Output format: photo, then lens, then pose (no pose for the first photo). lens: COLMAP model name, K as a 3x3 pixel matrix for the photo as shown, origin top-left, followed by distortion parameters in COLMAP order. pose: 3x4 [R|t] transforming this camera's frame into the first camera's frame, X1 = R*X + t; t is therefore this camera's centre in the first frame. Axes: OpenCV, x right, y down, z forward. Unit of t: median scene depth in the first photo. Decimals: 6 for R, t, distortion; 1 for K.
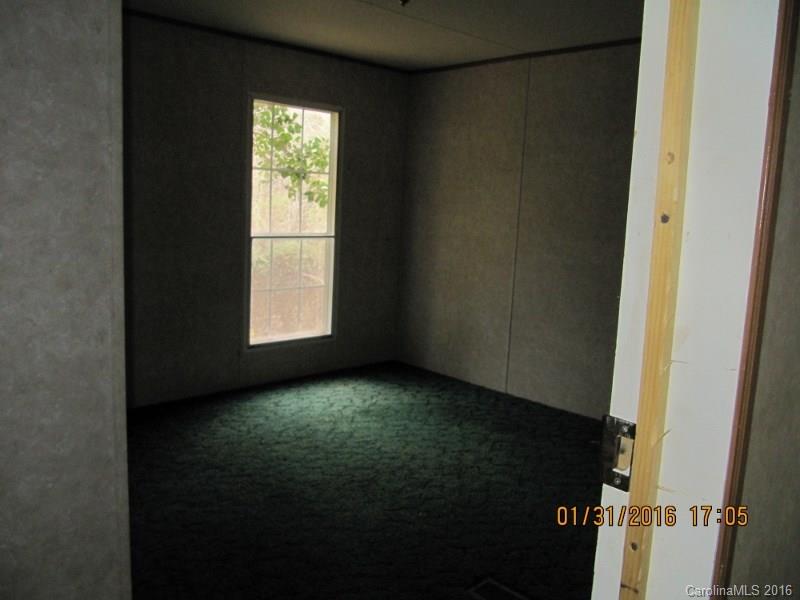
lens RADIAL K [[662.3, 0, 400.0], [0, 662.3, 300.0], [0, 0, 1]] dist [-0.034067, 0.002949]
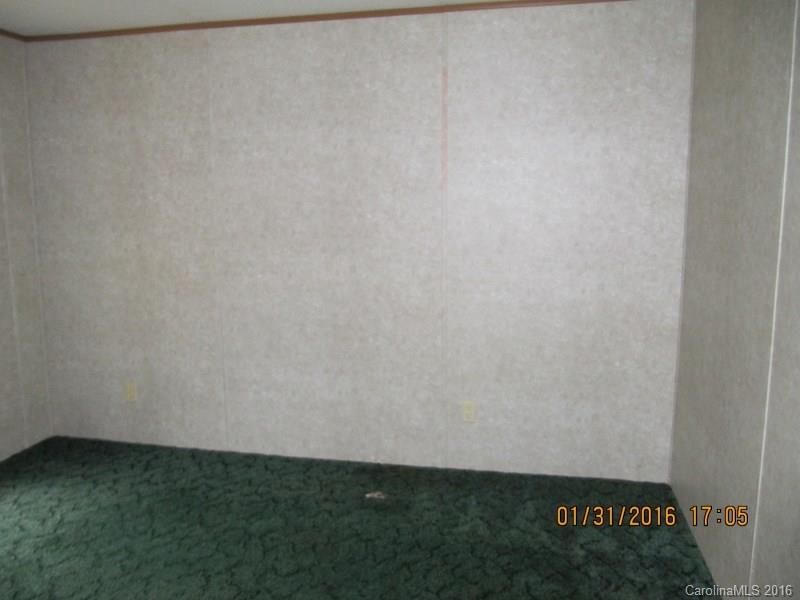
lens RADIAL K [[662.3, 0, 400.0], [0, 662.3, 300.0], [0, 0, 1]] dist [-0.034067, 0.002949]
pose [[0.828950, -0.137486, 0.542161, -0.082985], [0.126697, 0.990279, 0.057408, -0.065340], [-0.544784, 0.021101, 0.838311, 0.234202]]
